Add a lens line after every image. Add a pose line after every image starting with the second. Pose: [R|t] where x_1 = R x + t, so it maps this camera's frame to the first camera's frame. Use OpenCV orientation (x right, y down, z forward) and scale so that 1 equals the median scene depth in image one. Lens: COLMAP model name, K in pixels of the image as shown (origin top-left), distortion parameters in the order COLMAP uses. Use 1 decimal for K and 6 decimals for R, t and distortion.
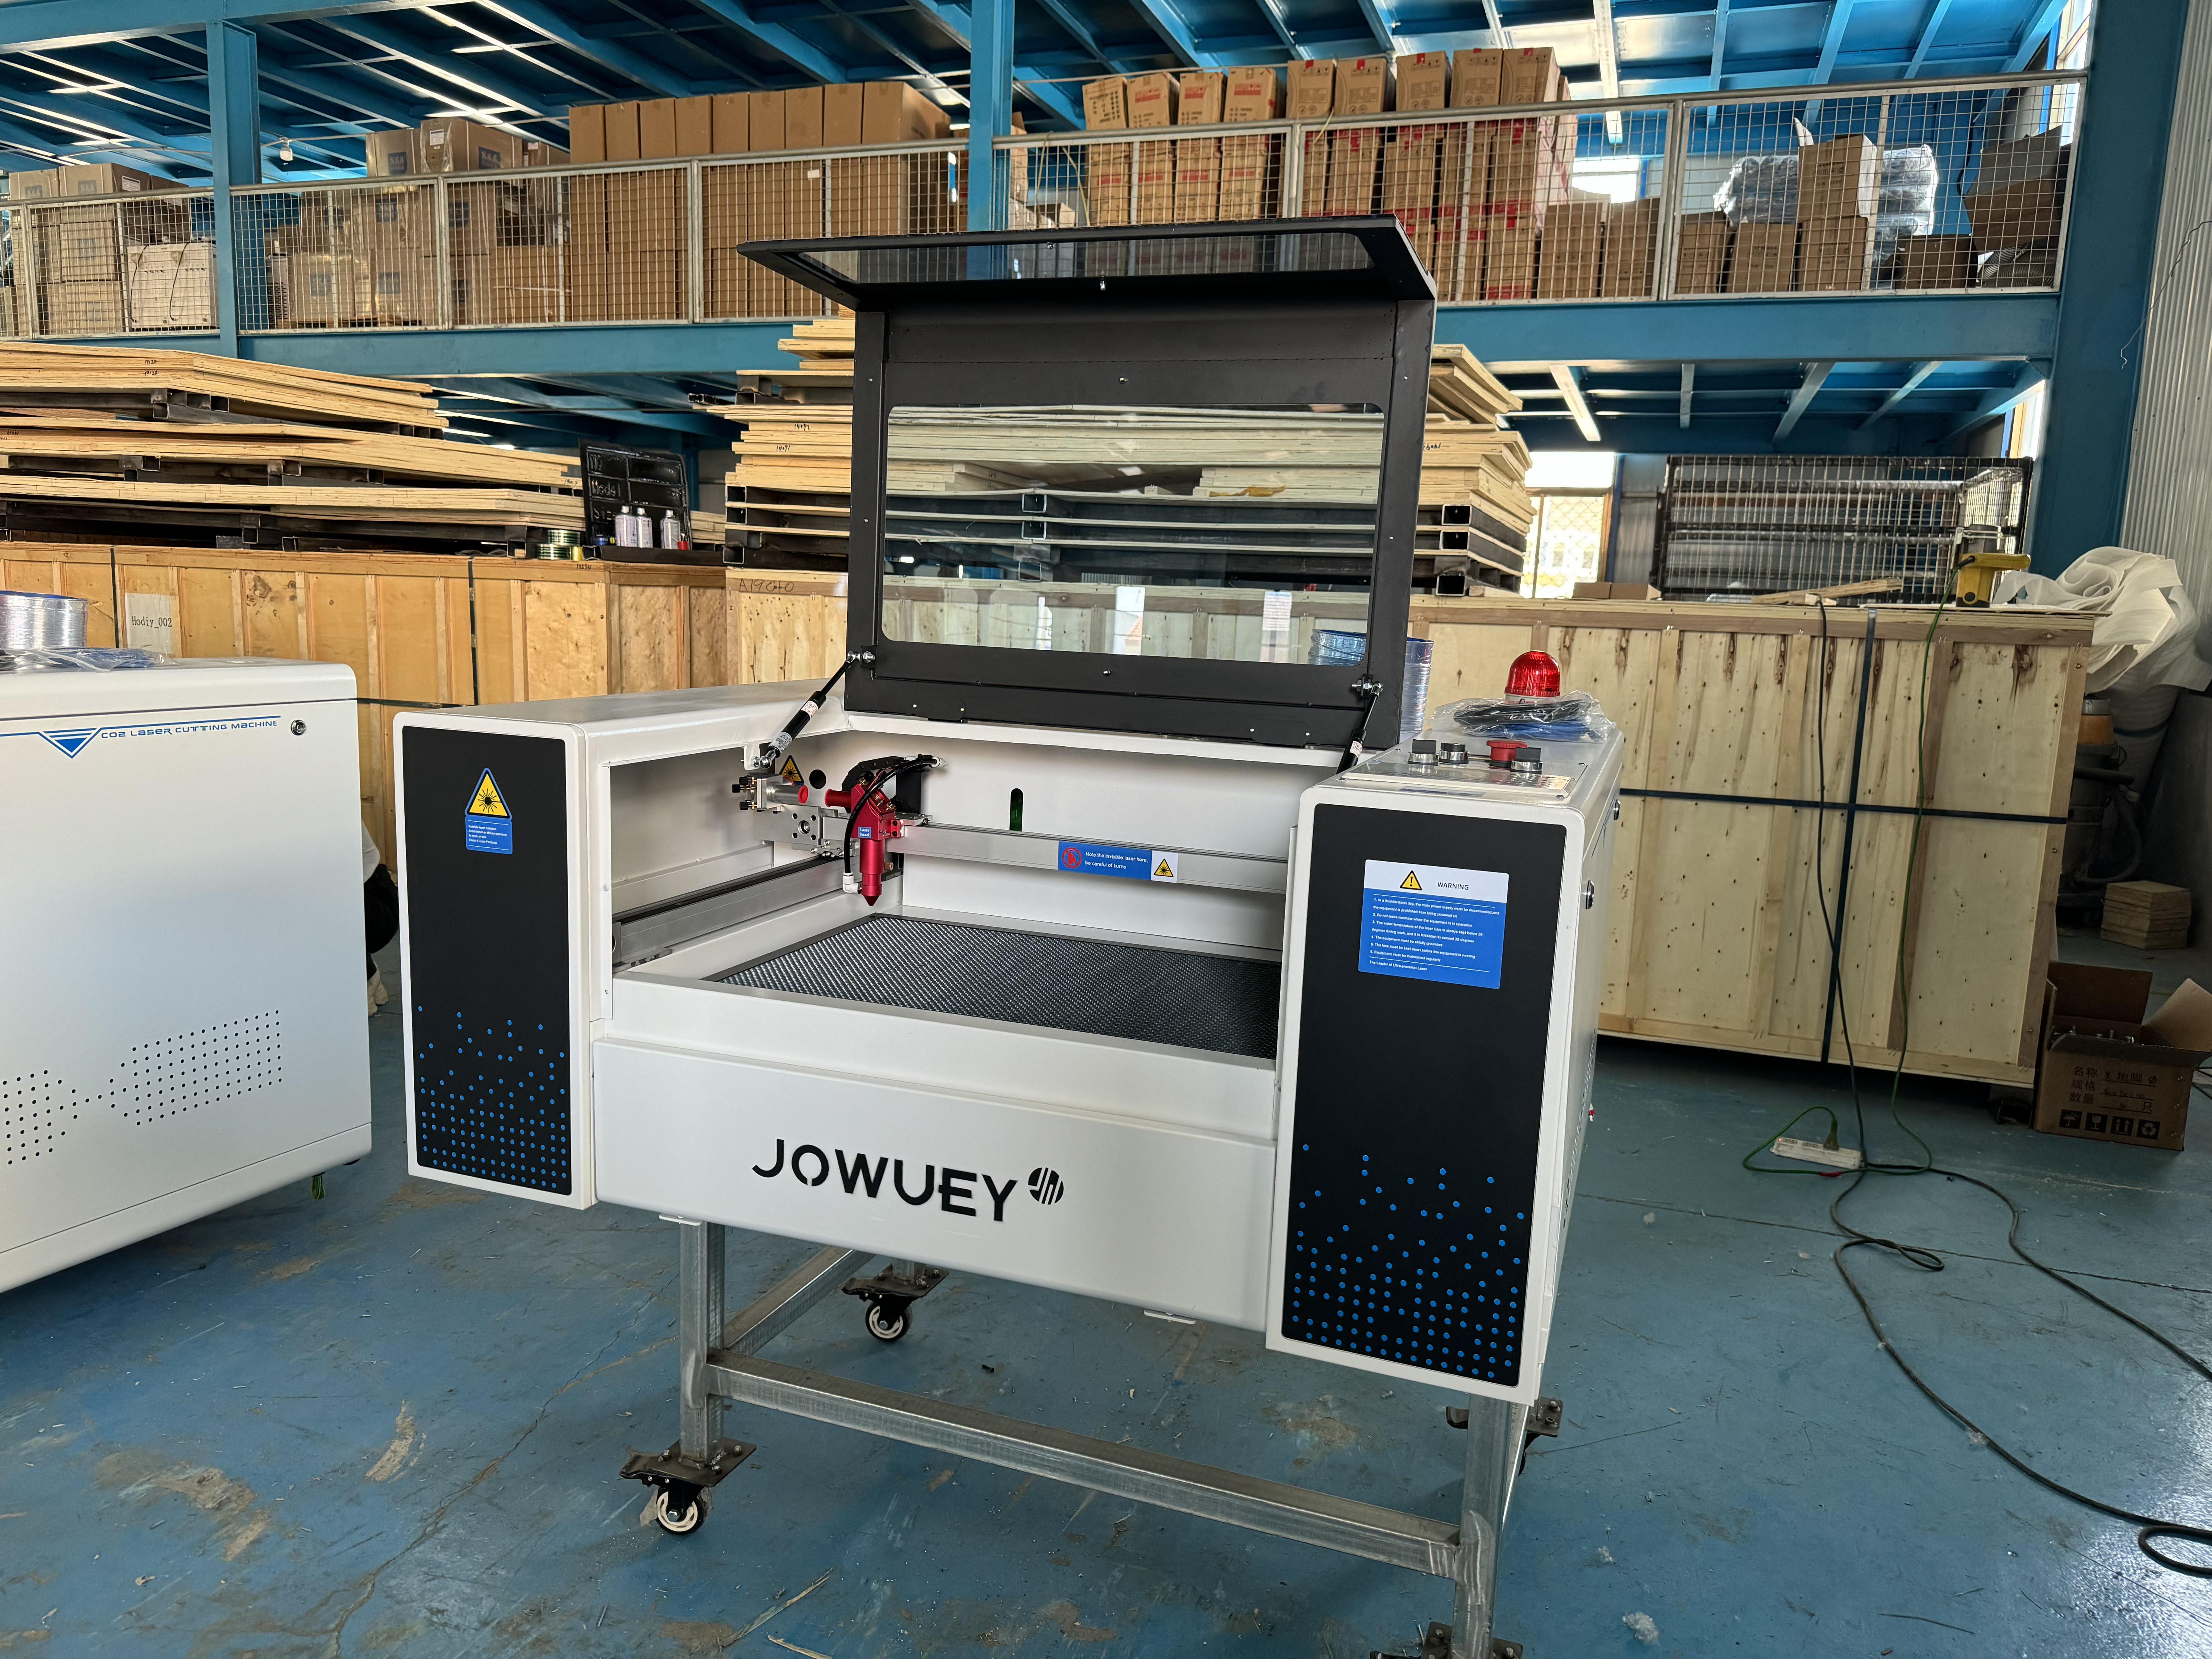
lens RADIAL K [[1588.3, 0, 1106.0], [0, 1588.3, 829.5], [0, 0, 1]] dist [0.002185, -0.010758]
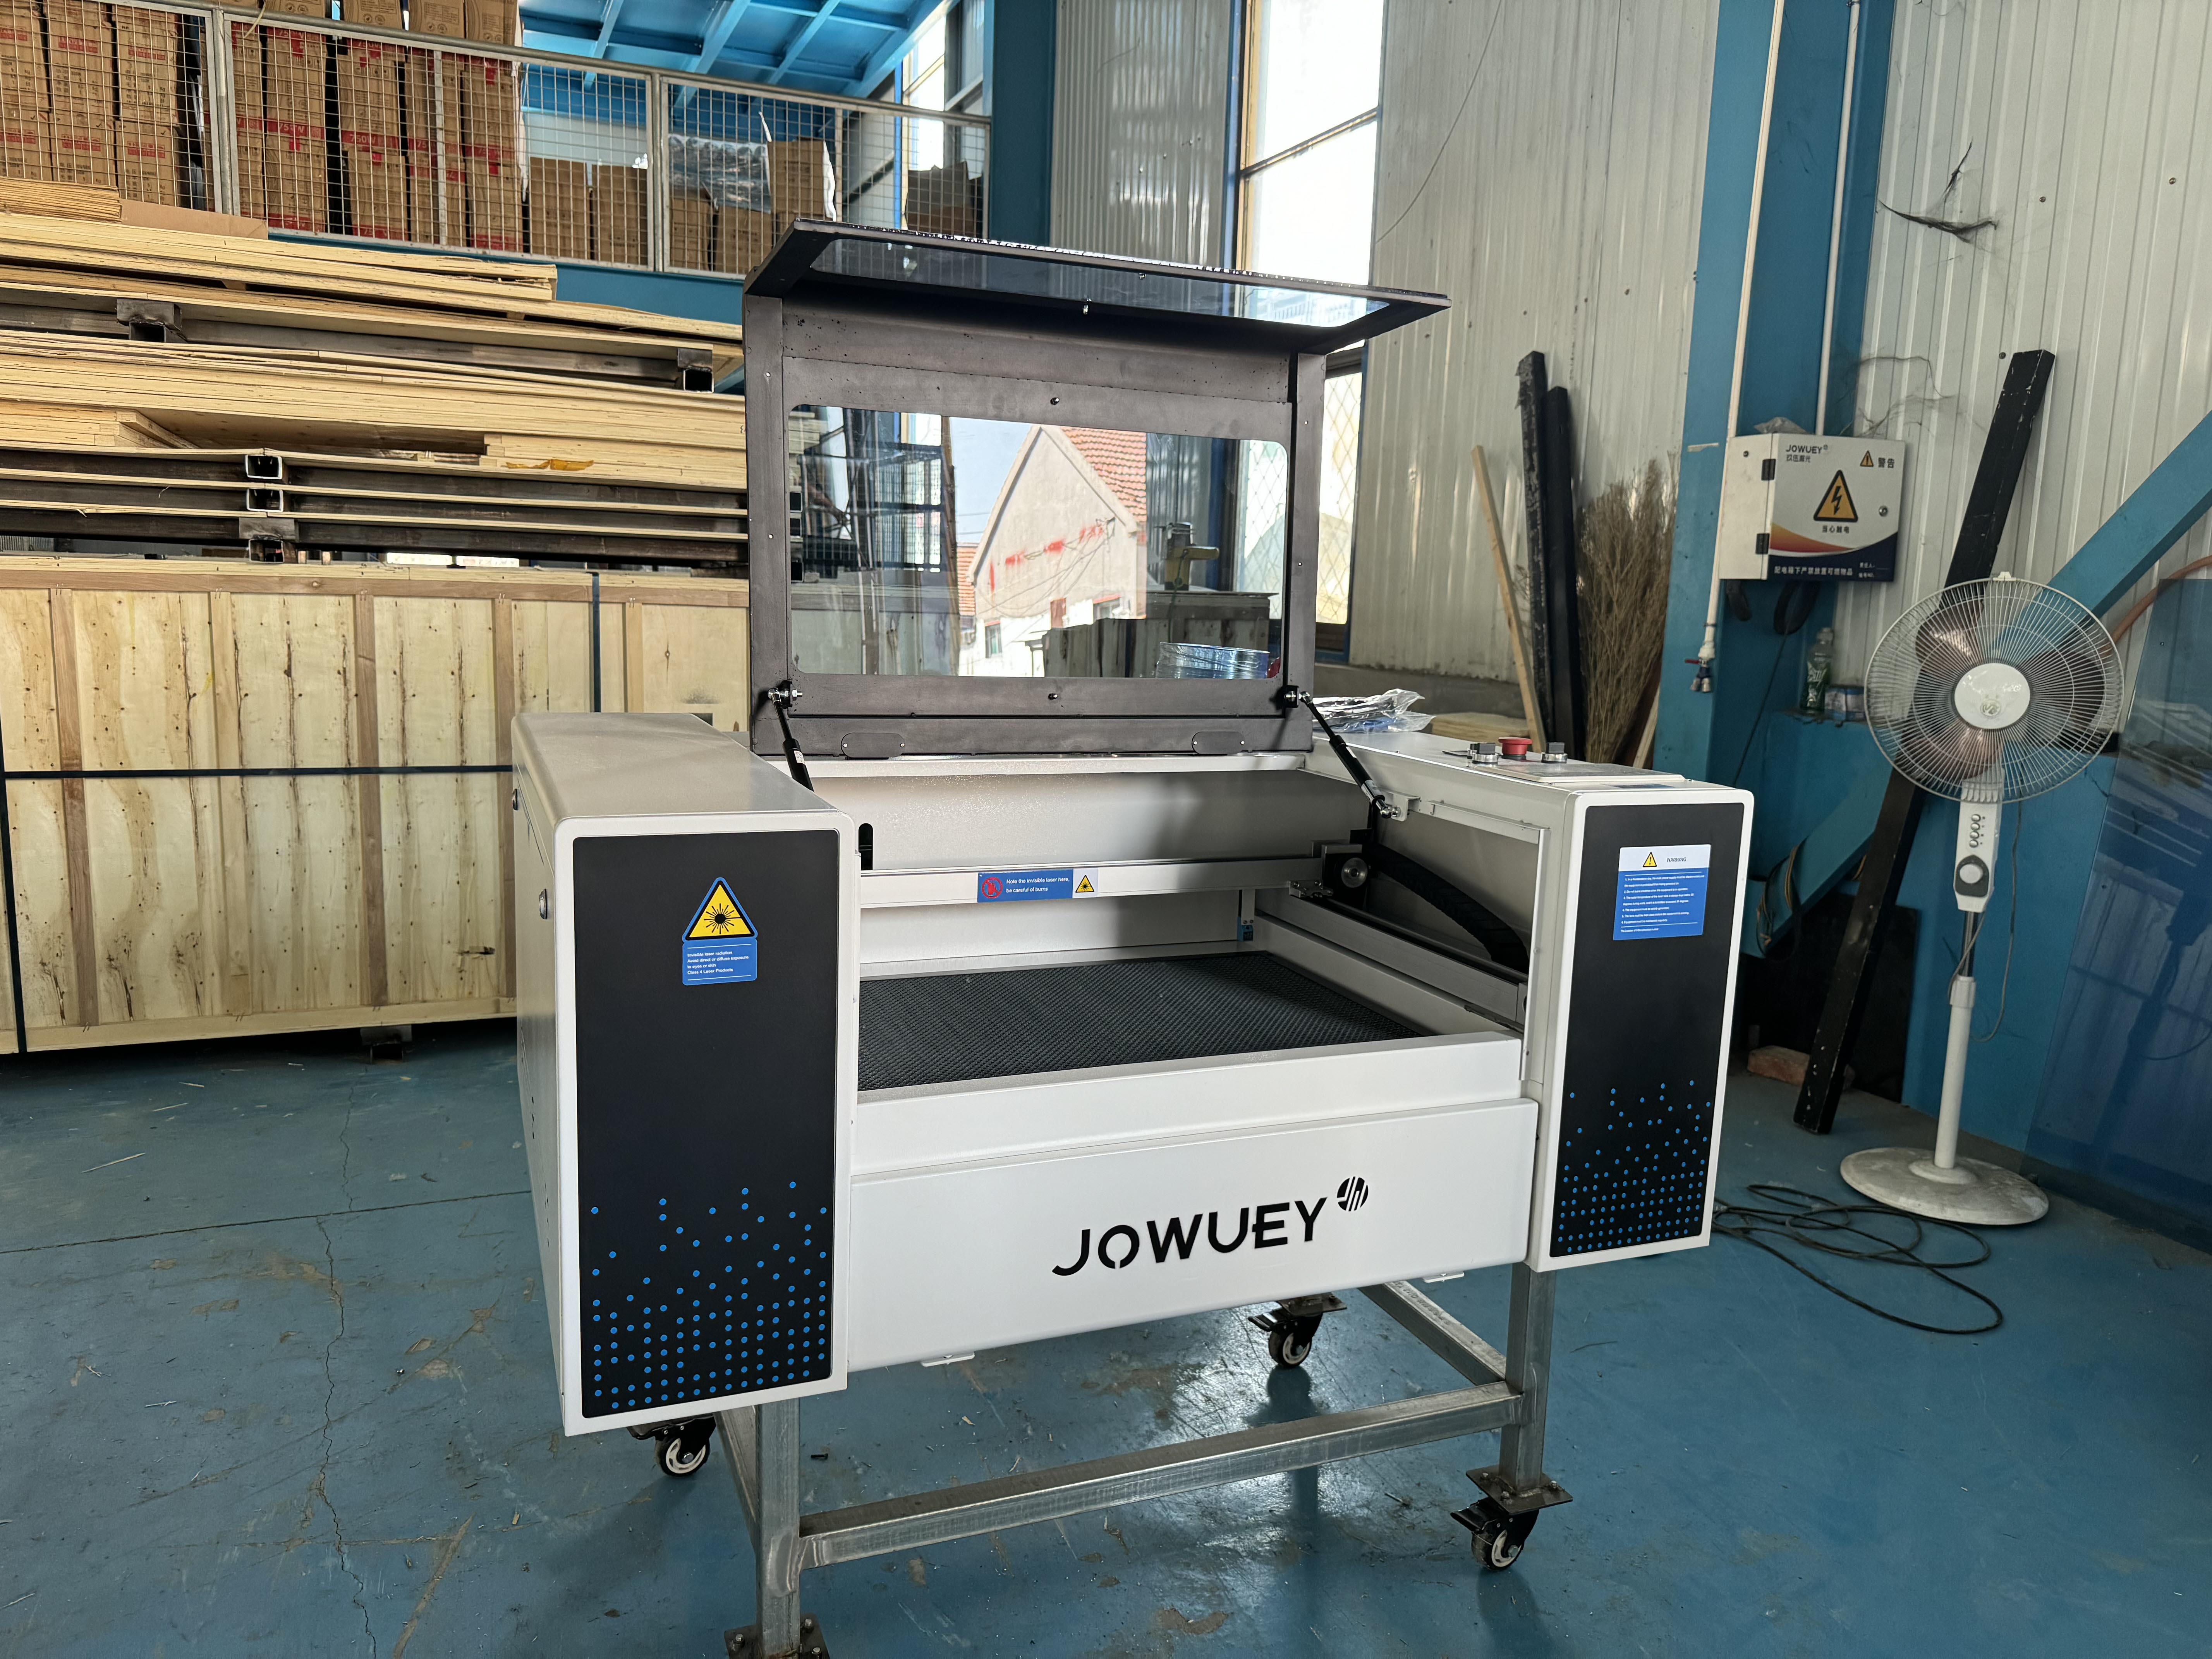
lens RADIAL K [[1537.2, 0, 1099.1], [0, 1537.2, 853.7], [0, 0, 1]] dist [0.006390, -0.007019]
pose [[0.743129, -0.131291, 0.656142, -0.150241], [0.097276, 0.991342, 0.088190, -0.019749], [-0.662039, -0.001710, 0.749467, 0.064968]]
